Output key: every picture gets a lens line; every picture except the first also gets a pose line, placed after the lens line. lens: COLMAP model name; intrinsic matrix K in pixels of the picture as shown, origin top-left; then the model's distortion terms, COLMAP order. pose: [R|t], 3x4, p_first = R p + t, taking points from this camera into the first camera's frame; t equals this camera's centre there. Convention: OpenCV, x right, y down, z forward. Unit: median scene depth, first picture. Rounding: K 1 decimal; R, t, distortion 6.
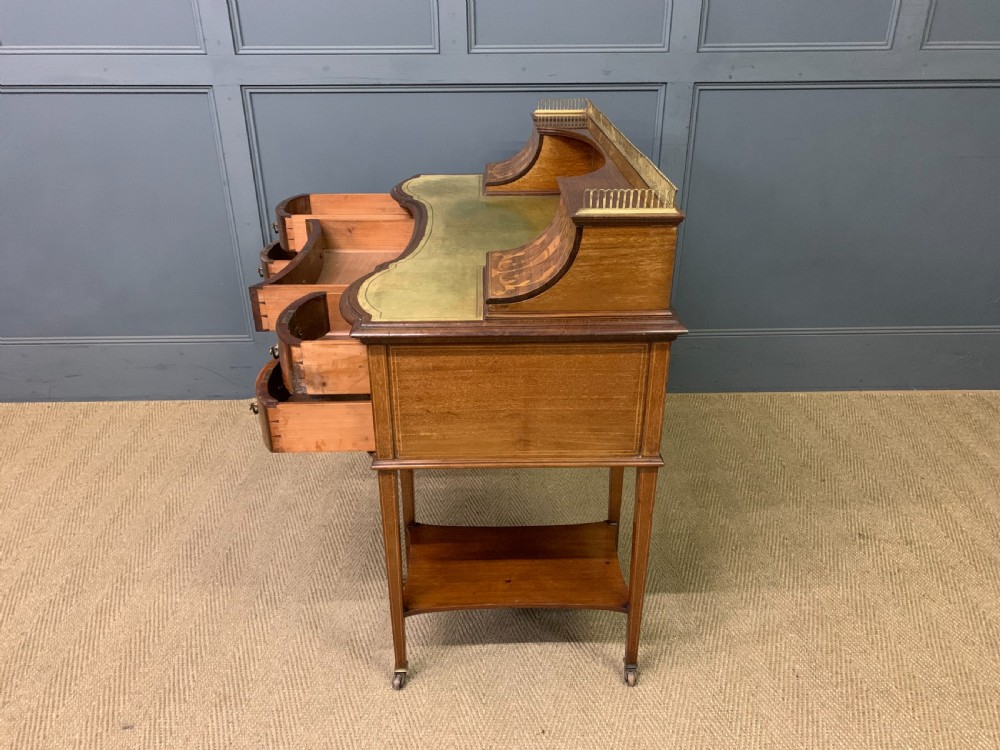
lens RADIAL K [[759.8, 0, 498.8], [0, 759.8, 378.3], [0, 0, 1]] dist [0.019941, -0.006589]
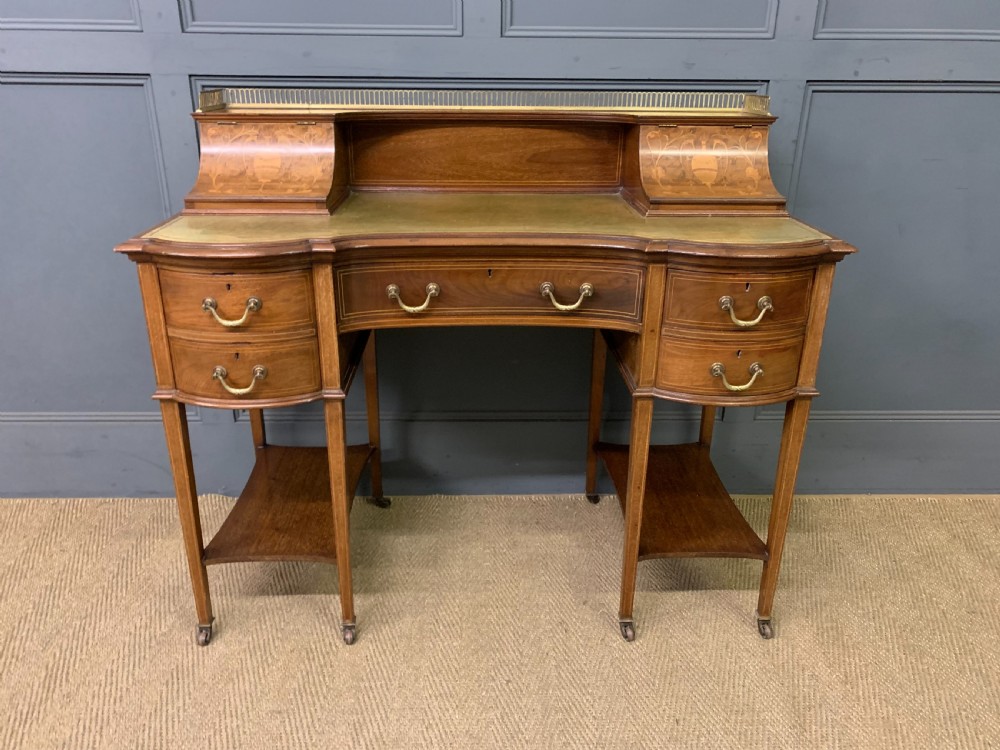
lens RADIAL K [[760.5, 0, 492.6], [0, 760.5, 375.6], [0, 0, 1]] dist [0.019708, -0.004825]
pose [[0.999909, 0.011725, 0.006642, -0.056437], [-0.011163, 0.996801, -0.079146, -0.048189], [-0.007548, 0.079064, 0.996841, 0.331916]]
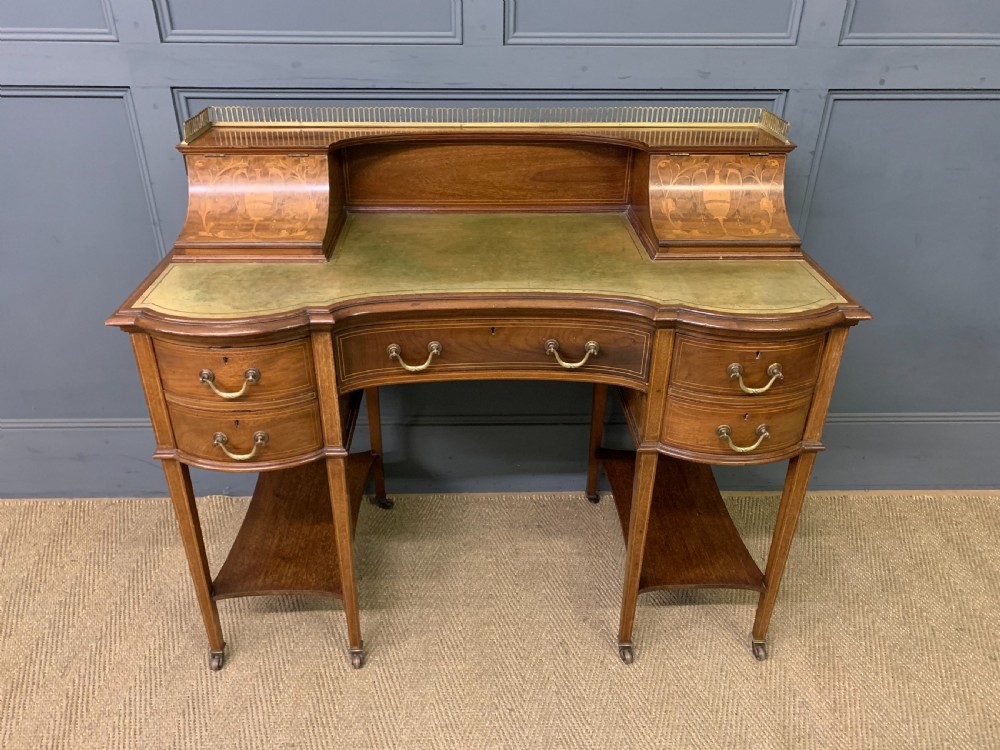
lens RADIAL K [[760.0, 0, 491.0], [0, 760.0, 372.0], [0, 0, 1]] dist [0.020597, -0.006013]
pose [[0.999926, 0.008780, 0.008420, -0.062469], [-0.009209, 0.998583, 0.052406, -0.190322], [-0.007948, -0.052480, 0.998590, 0.340617]]
